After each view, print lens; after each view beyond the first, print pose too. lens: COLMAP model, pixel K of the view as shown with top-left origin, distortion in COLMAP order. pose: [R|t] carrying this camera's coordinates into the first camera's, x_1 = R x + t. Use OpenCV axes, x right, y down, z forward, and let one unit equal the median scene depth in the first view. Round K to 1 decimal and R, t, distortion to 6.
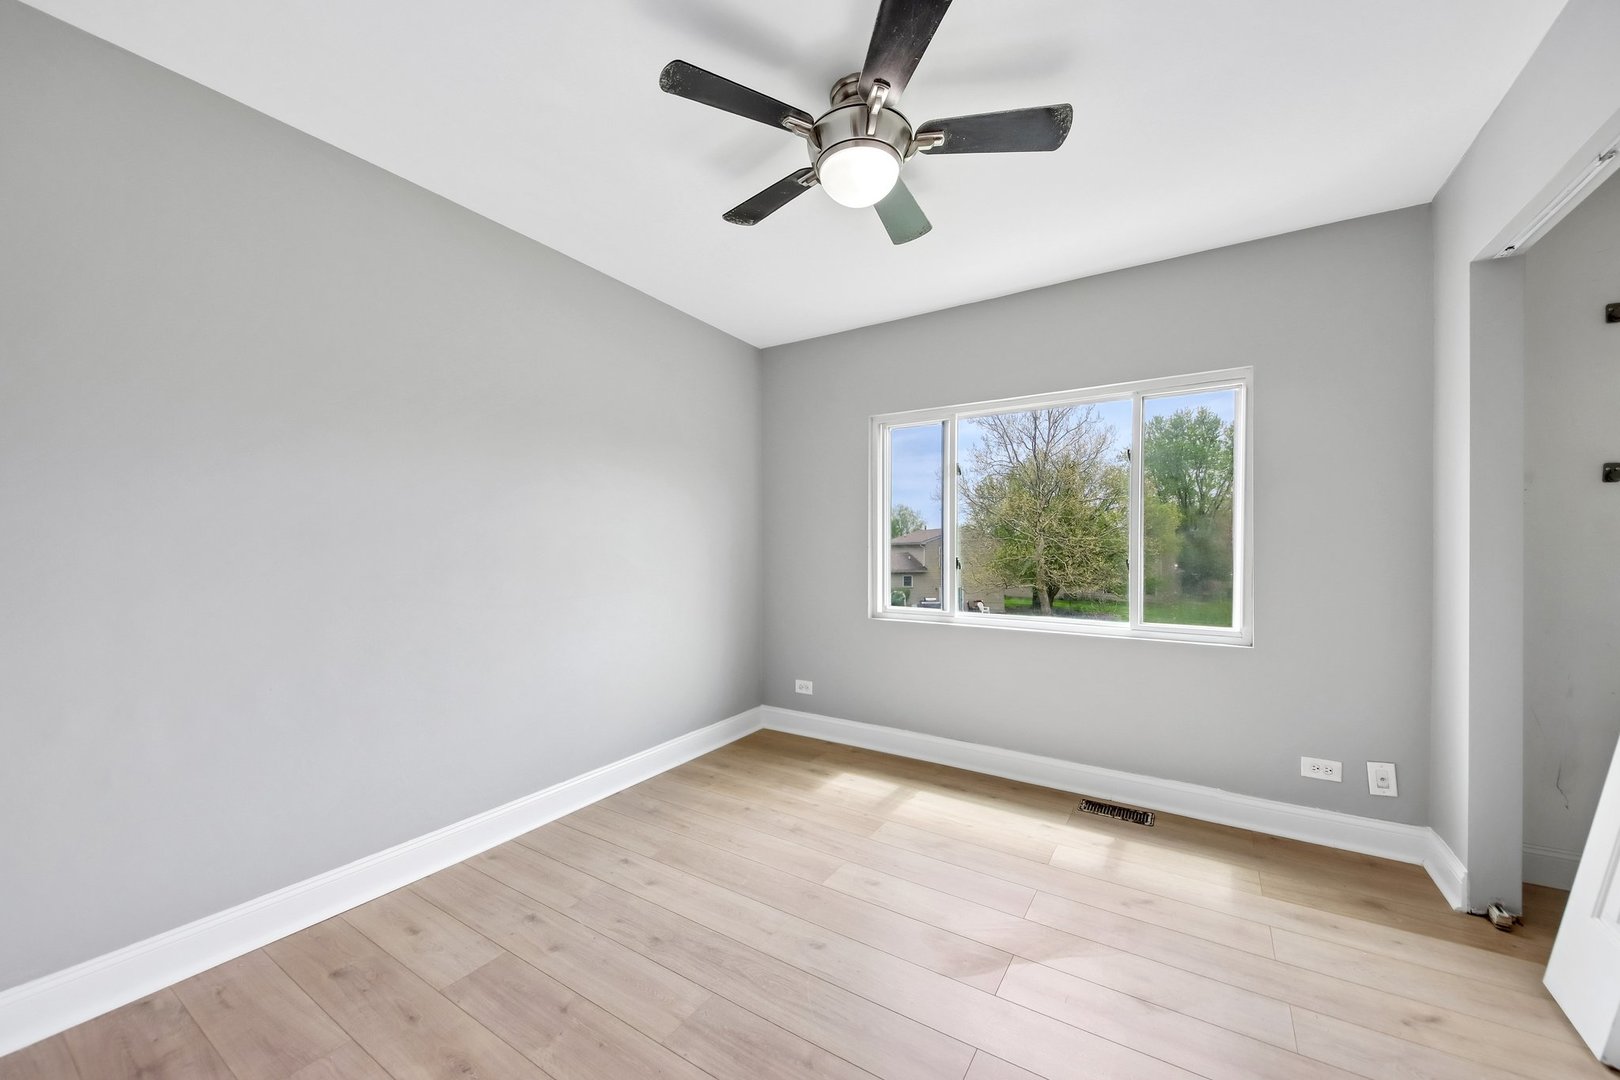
lens RADIAL K [[609.1, 0, 800.5], [0, 609.1, 536.9], [0, 0, 1]] dist [0.059794, -0.028376]
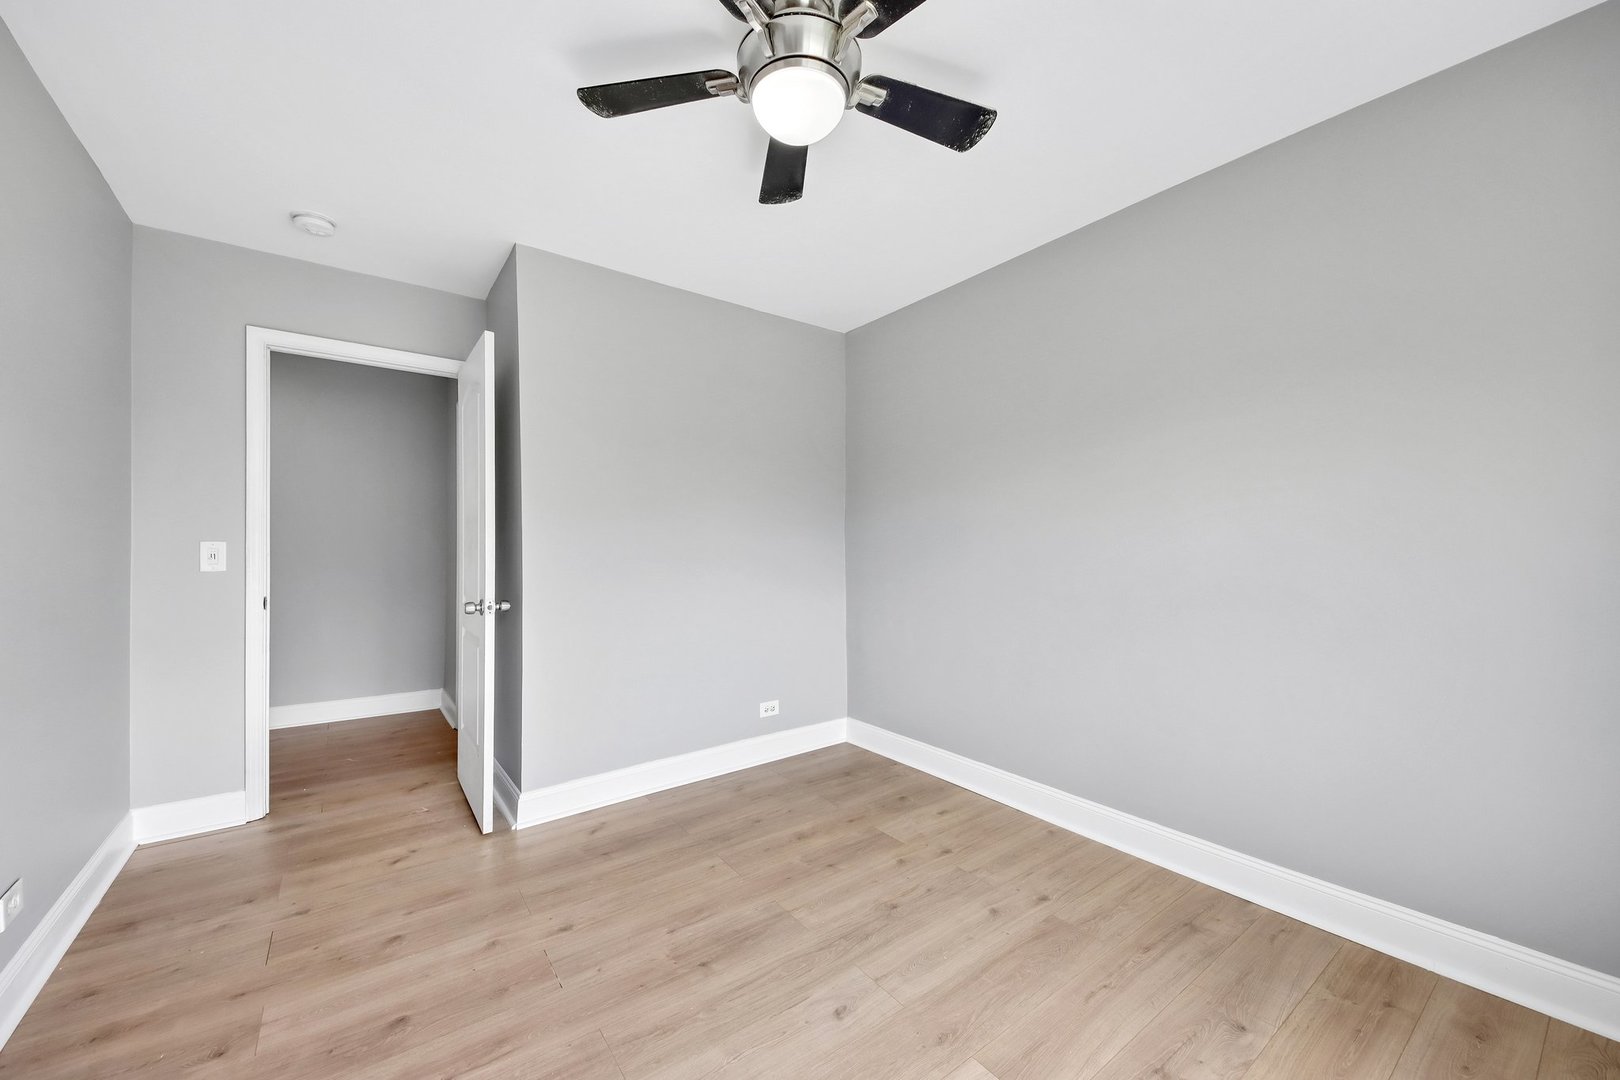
lens RADIAL K [[609.1, 0, 800.5], [0, 609.1, 536.9], [0, 0, 1]] dist [0.059794, -0.028376]
pose [[-0.356059, -0.010751, -0.934402, 0.815910], [0.018210, 0.999664, -0.018441, 0.021806], [0.934286, -0.023581, -0.355744, 1.214664]]
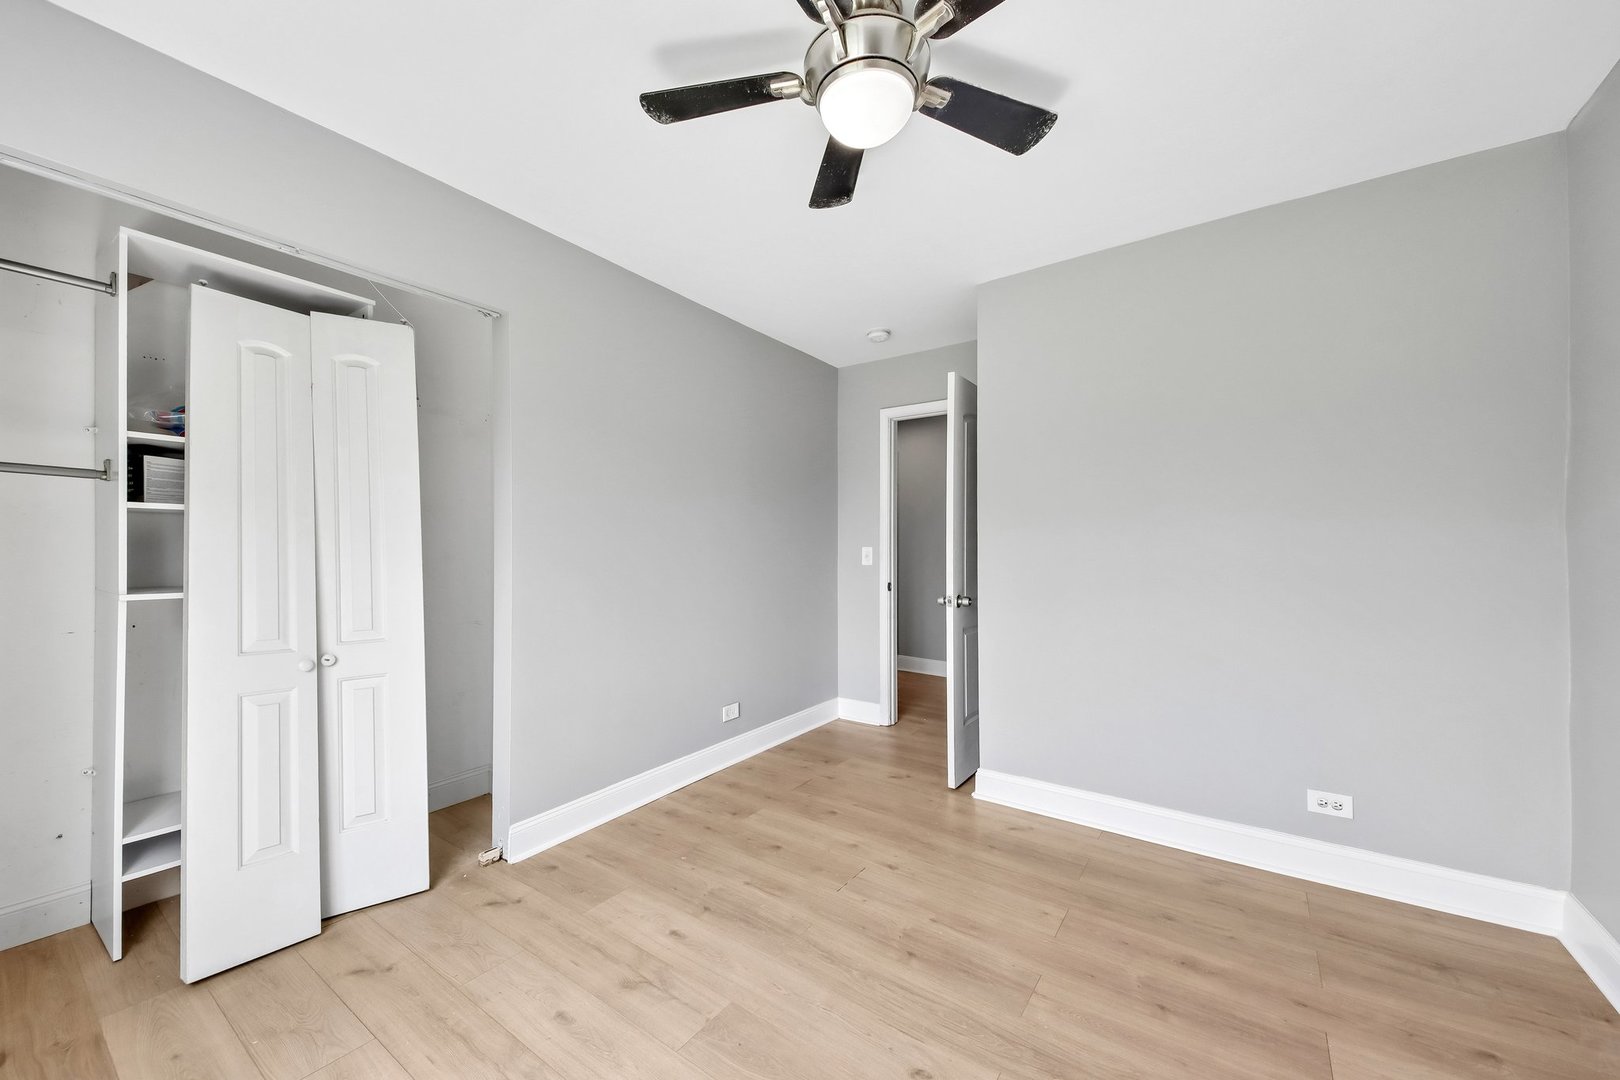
lens RADIAL K [[609.1, 0, 800.5], [0, 609.1, 536.9], [0, 0, 1]] dist [0.059794, -0.028376]
pose [[-0.998941, 0.002506, 0.045951, 0.132619], [0.000929, 0.999411, -0.034319, 0.022442], [-0.046009, -0.034240, -0.998354, 1.723005]]
